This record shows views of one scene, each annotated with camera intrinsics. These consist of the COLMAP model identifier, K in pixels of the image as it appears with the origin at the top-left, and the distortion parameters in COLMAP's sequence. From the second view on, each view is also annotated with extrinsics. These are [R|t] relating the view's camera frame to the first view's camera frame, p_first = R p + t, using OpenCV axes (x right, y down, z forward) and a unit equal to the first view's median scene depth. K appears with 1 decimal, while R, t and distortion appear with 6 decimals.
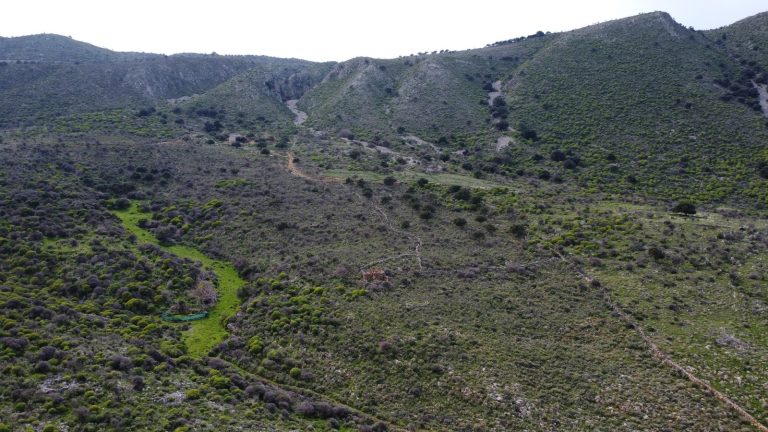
lens RADIAL K [[578.2, 0, 387.5], [0, 578.2, 223.0], [0, 0, 1]] dist [0.005821, -0.011344]
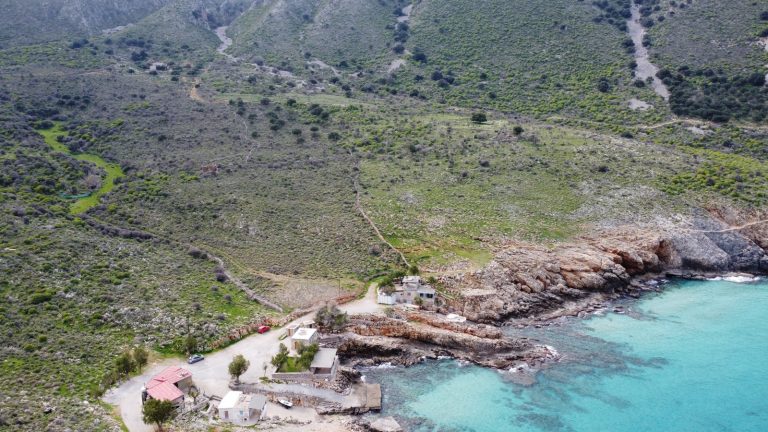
lens RADIAL K [[578.2, 0, 387.5], [0, 578.2, 223.0], [0, 0, 1]] dist [0.005821, -0.011344]
pose [[0.999223, -0.029313, 0.026329, 0.182017], [0.025431, 0.990207, 0.137270, 0.018327], [-0.030095, -0.136494, 0.990184, -0.231419]]
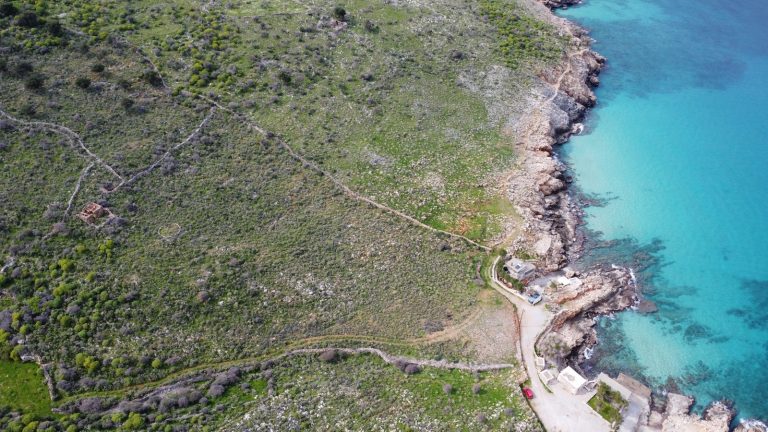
lens RADIAL K [[578.2, 0, 387.5], [0, 578.2, 223.0], [0, 0, 1]] dist [0.005821, -0.011344]
pose [[0.617131, -0.496598, 0.610360, -0.149062], [0.046675, 0.797428, 0.601606, -0.214670], [-0.785475, -0.342781, 0.515296, 0.049279]]
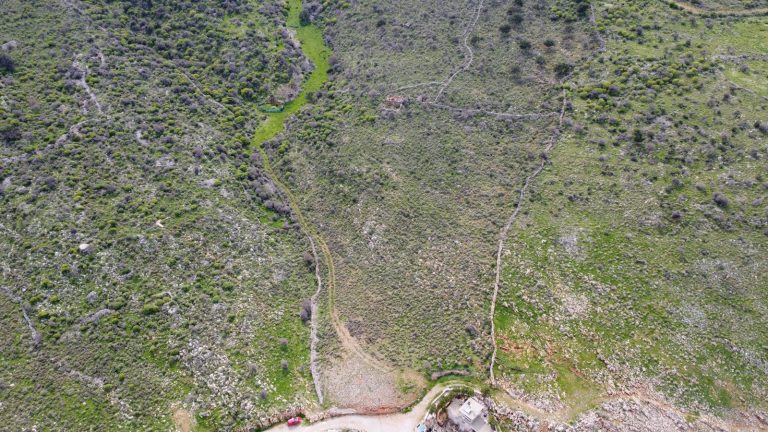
lens RADIAL K [[578.2, 0, 387.5], [0, 578.2, 223.0], [0, 0, 1]] dist [0.005821, -0.011344]
pose [[0.851906, 0.324583, -0.410976, 0.284710], [-0.037687, 0.820726, 0.570078, -0.207659], [0.522336, -0.470165, 0.711414, -0.045644]]
